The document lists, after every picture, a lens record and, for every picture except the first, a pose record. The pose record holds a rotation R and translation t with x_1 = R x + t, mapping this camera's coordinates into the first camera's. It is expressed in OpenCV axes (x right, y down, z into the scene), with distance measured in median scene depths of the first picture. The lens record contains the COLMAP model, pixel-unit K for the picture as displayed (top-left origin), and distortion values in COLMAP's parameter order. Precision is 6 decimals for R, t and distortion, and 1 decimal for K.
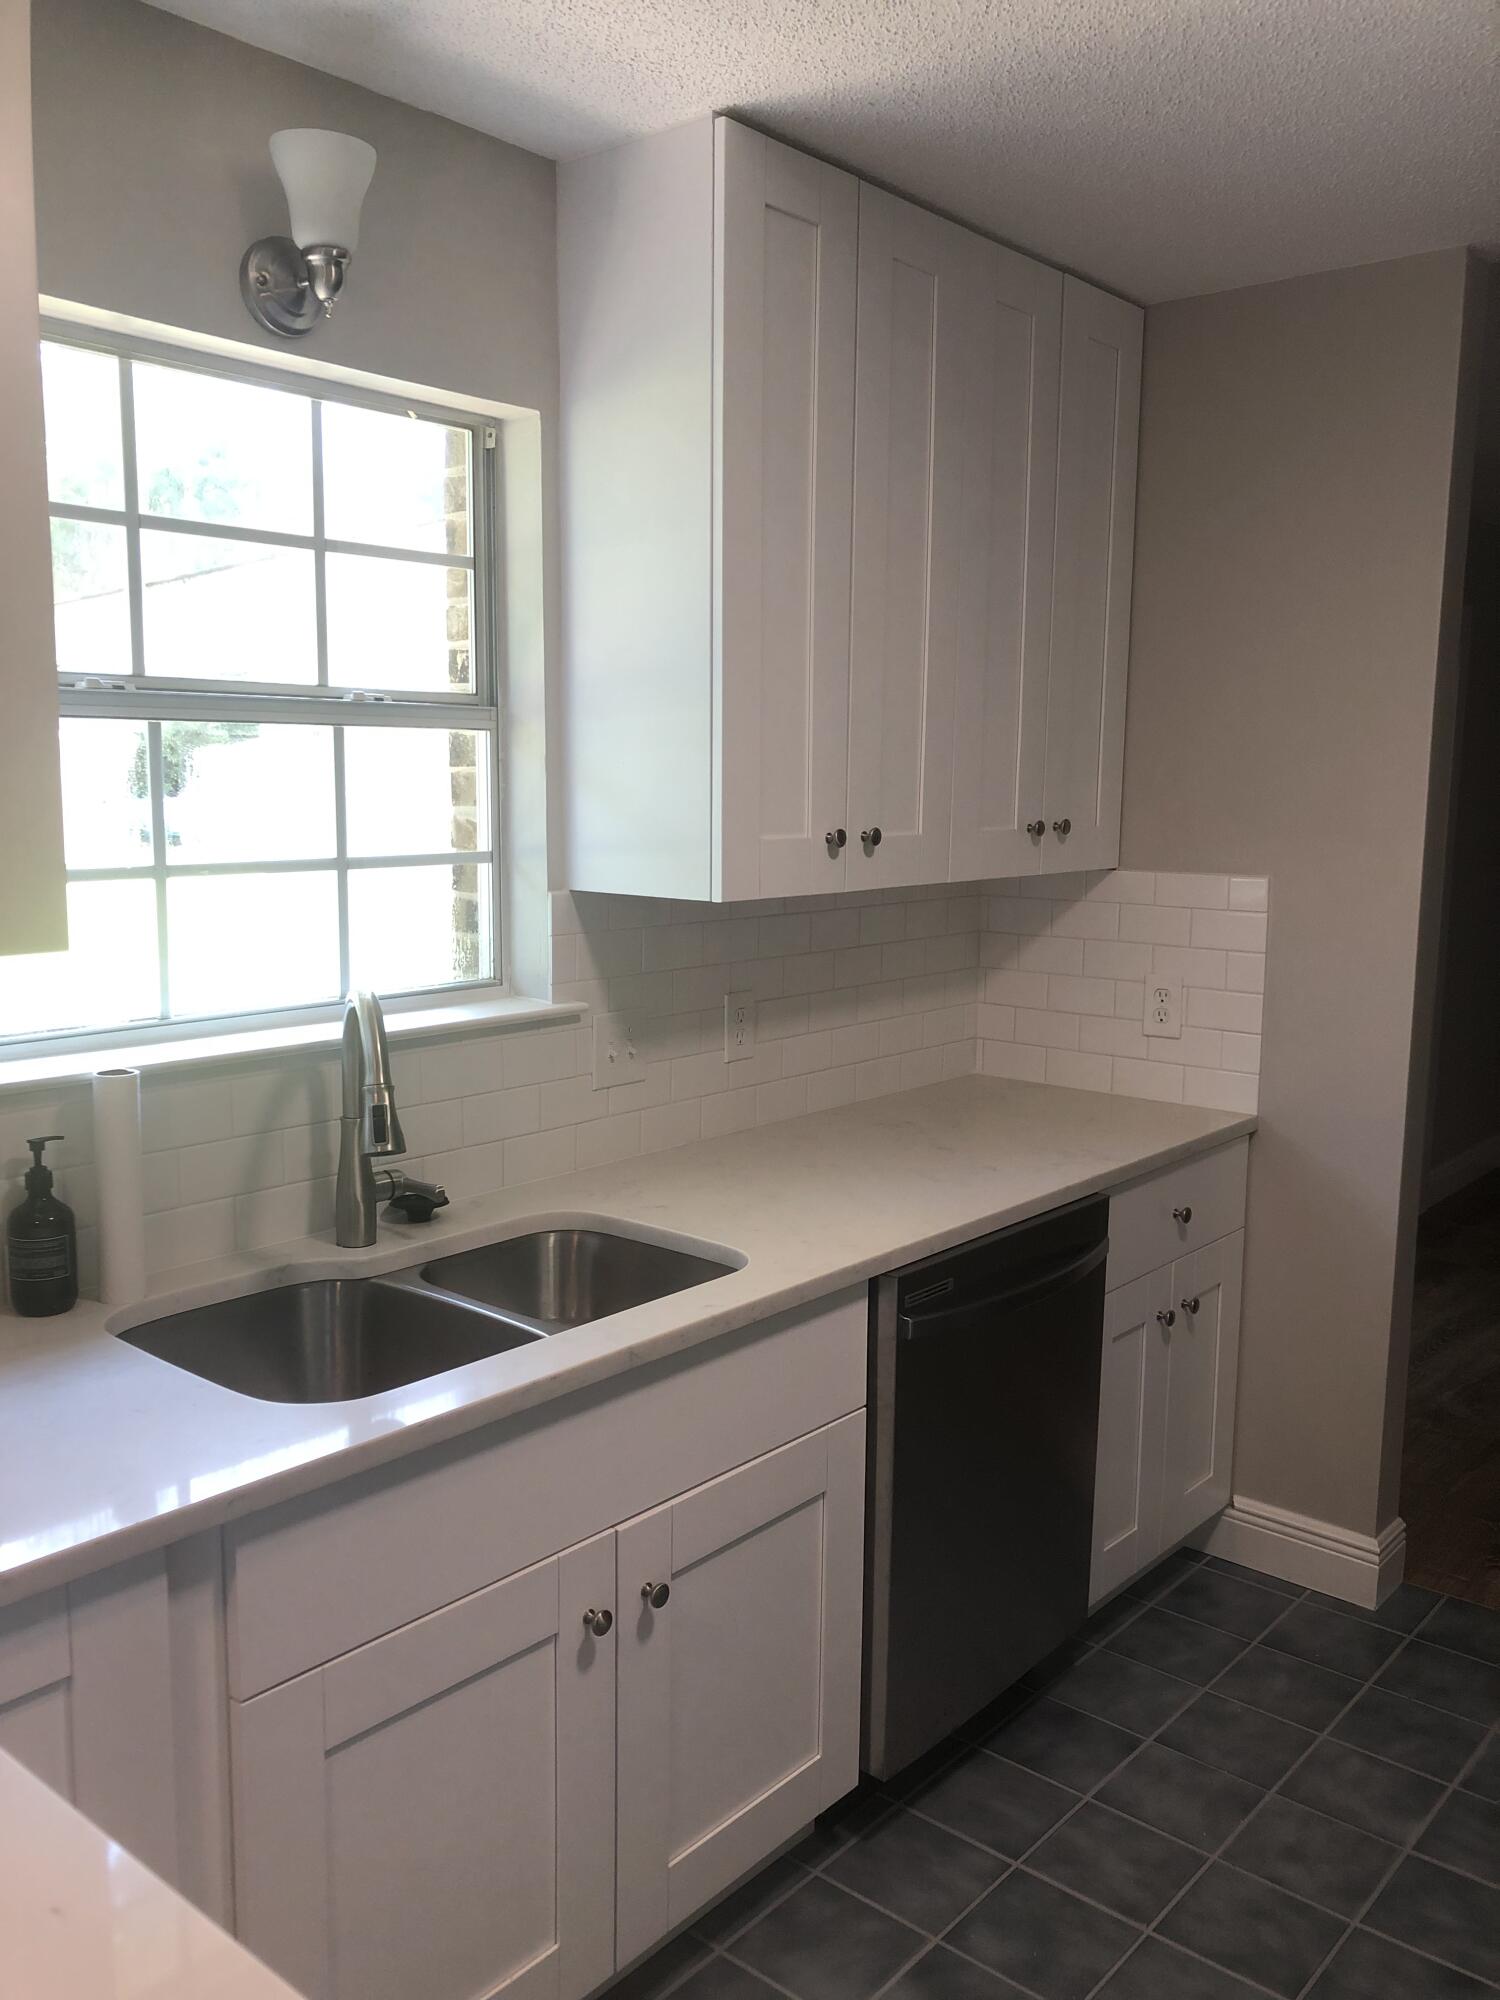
lens RADIAL K [[1637.7, 0, 752.9], [0, 1637.7, 991.3], [0, 0, 1]] dist [0.050089, -0.010051]
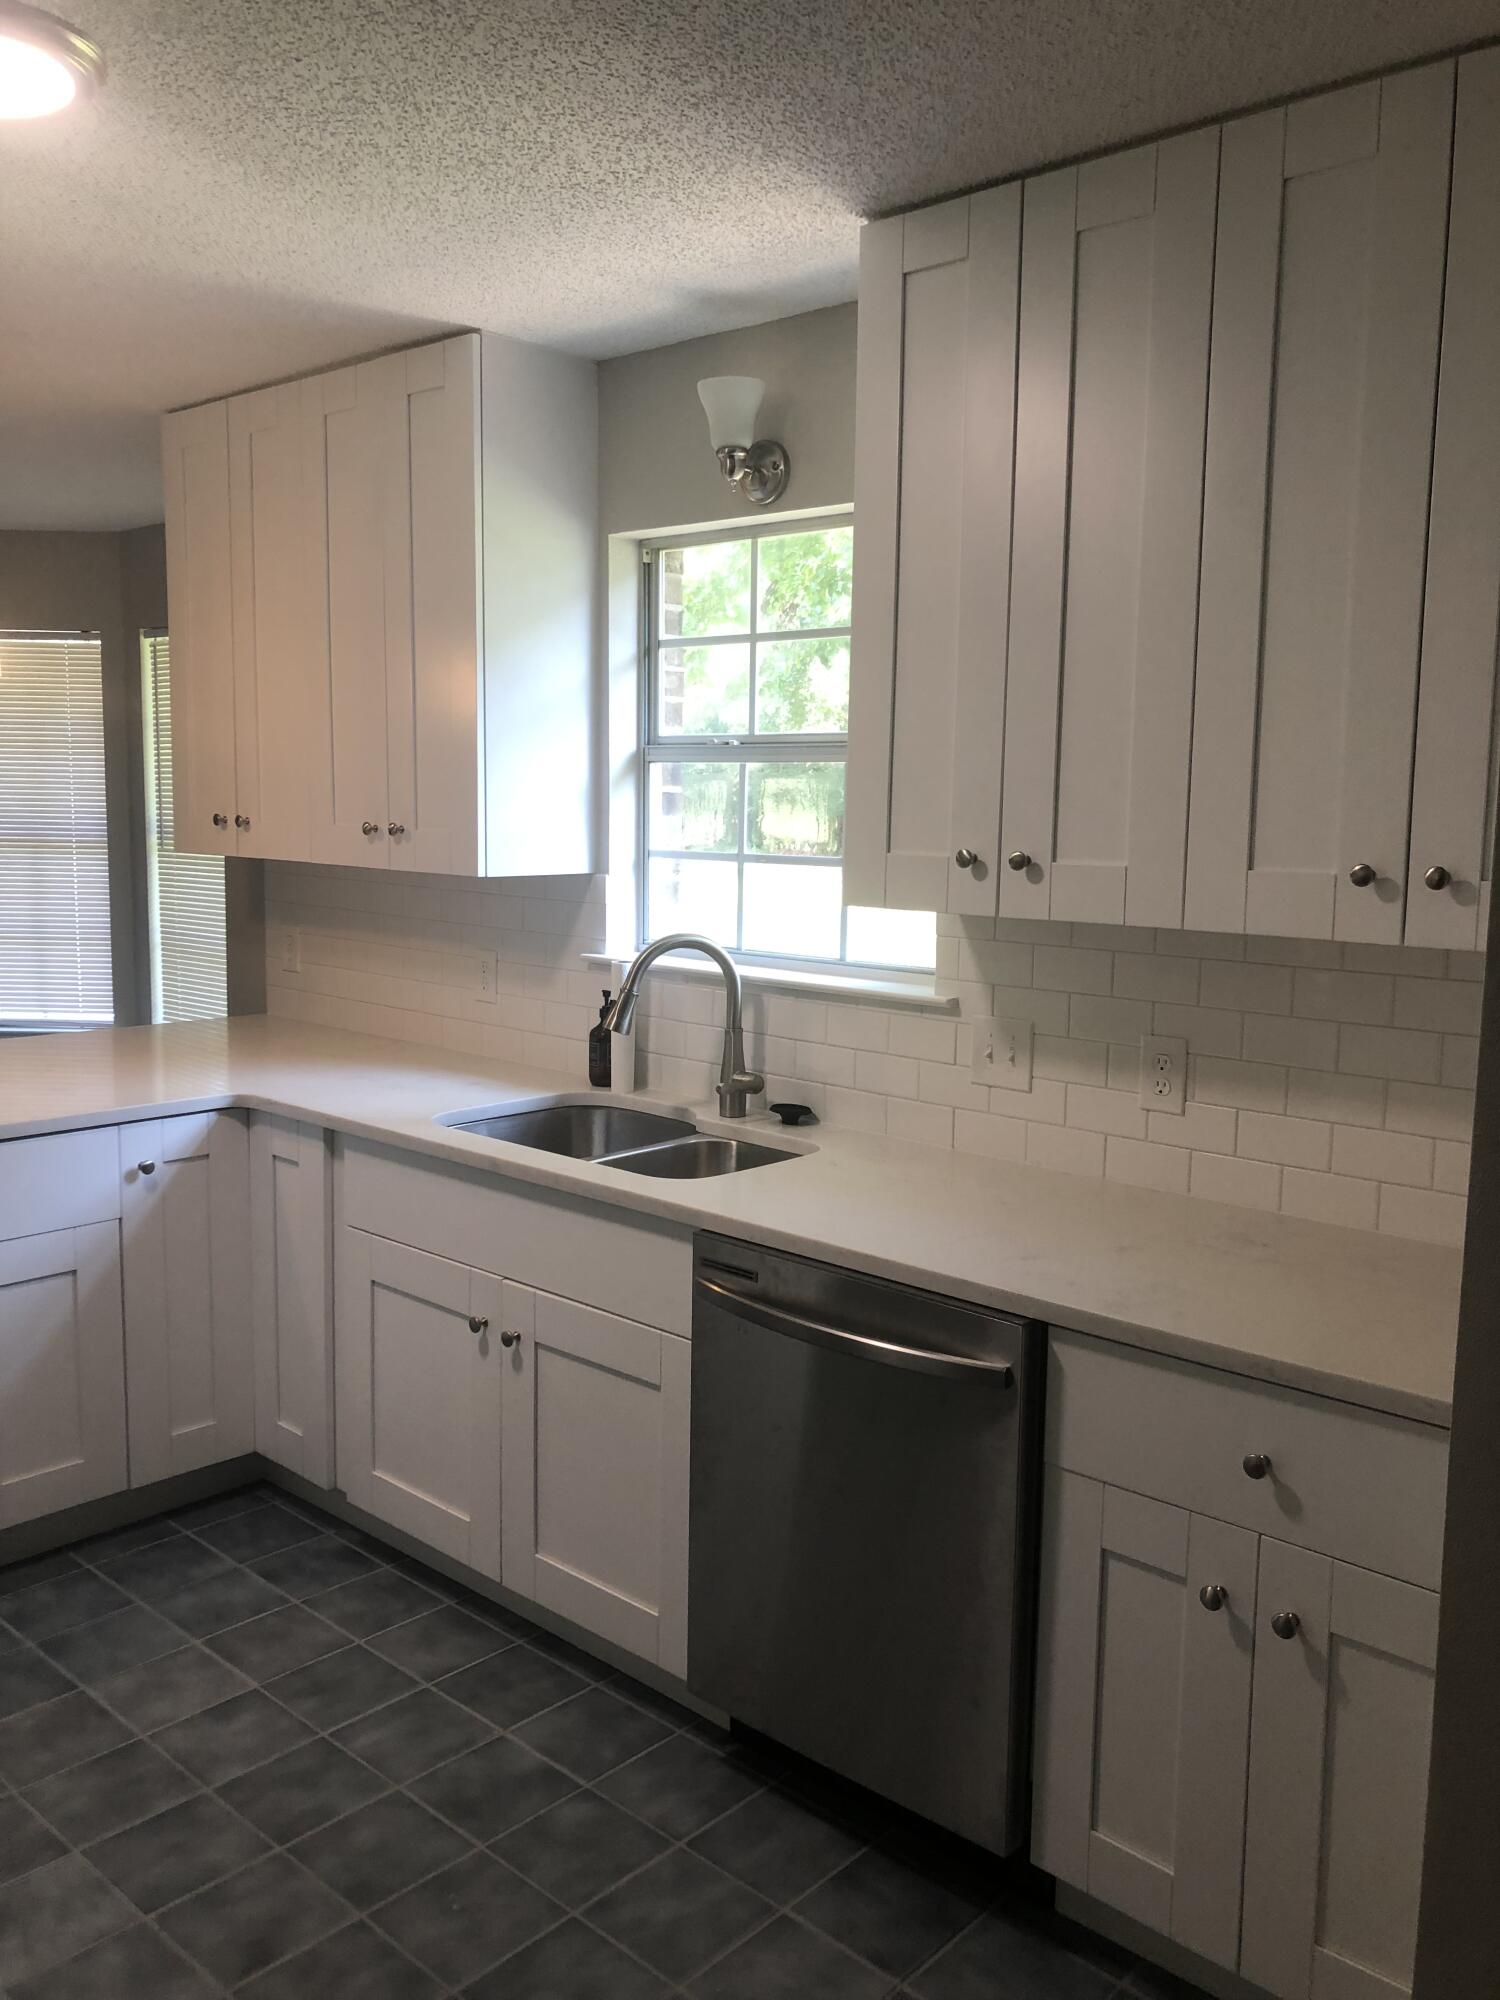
lens RADIAL K [[1637.7, 0, 739.6], [0, 1637.7, 985.7], [0, 0, 1]] dist [0.050089, -0.010051]
pose [[-0.036297, 0.107629, -0.993528, 1.126977], [-0.142567, 0.983457, 0.111747, -0.118922], [0.989119, 0.145701, -0.020352, 0.984761]]
